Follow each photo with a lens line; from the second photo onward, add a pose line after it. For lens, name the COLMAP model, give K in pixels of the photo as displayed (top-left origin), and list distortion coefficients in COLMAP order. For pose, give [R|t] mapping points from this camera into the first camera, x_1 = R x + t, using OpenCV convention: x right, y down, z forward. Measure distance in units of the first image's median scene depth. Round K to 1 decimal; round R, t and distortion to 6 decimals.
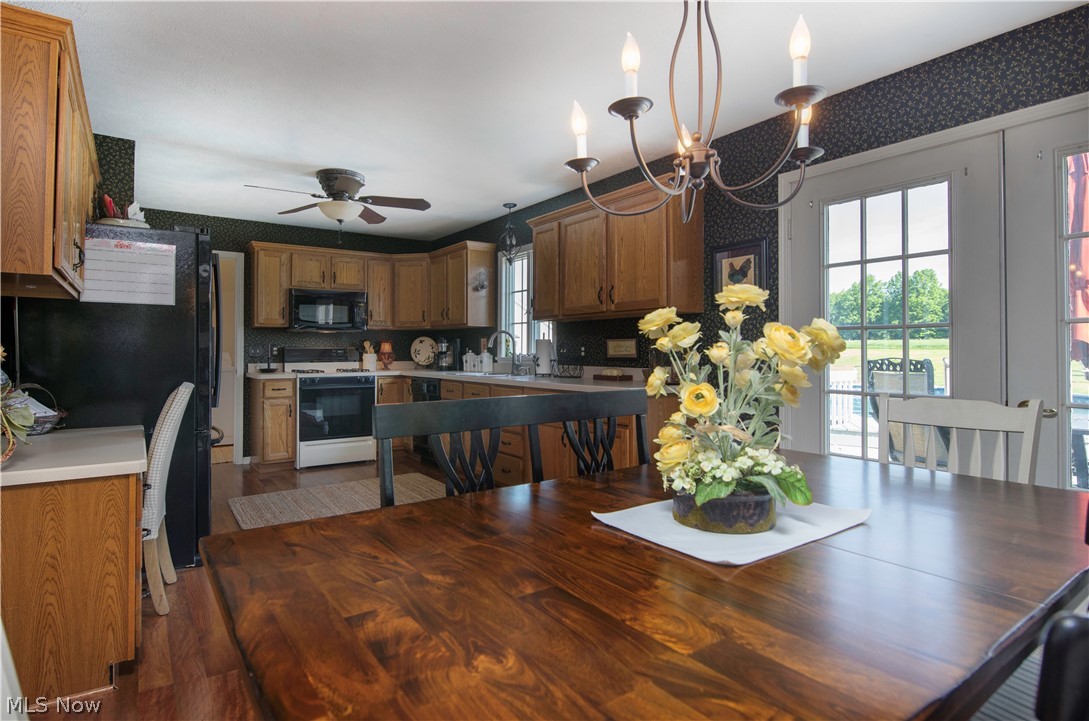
lens RADIAL K [[565.3, 0, 544.6], [0, 565.3, 352.5], [0, 0, 1]] dist [-0.003451, -0.004181]
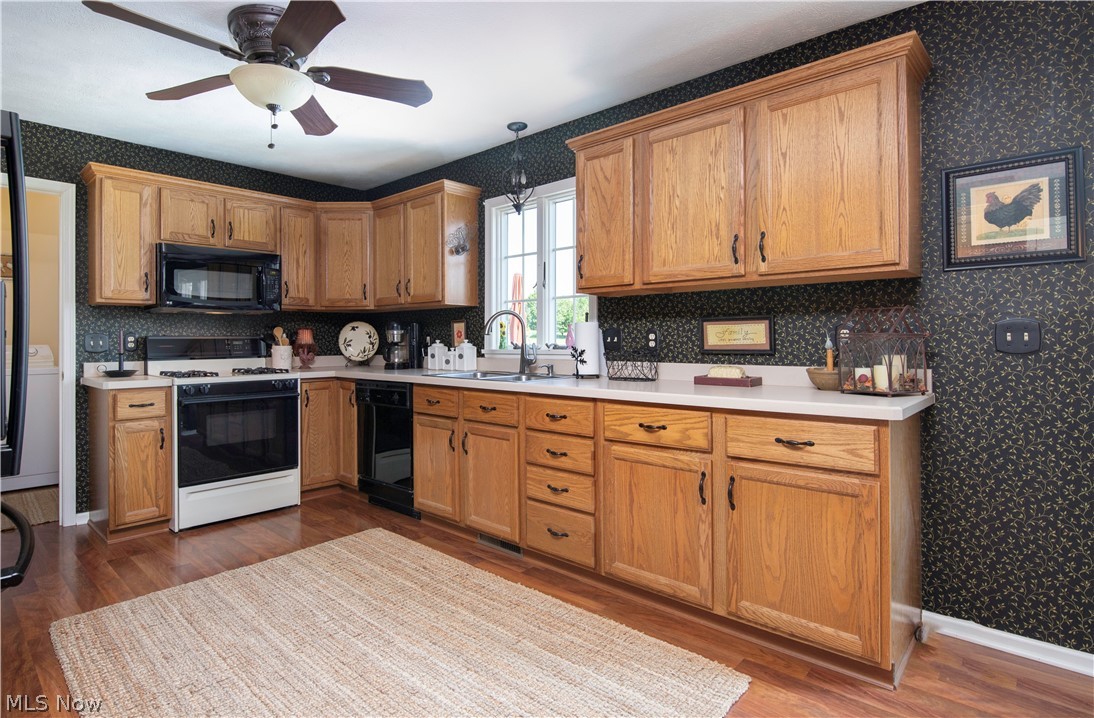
lens RADIAL K [[567.9, 0, 527.4], [0, 567.9, 343.3], [0, 0, 1]] dist [-0.003451, -0.004181]
pose [[0.981767, -0.005135, 0.190019, -0.165975], [0.004959, 0.999987, 0.001400, -0.000291], [-0.190023, -0.000432, 0.981779, 0.299636]]
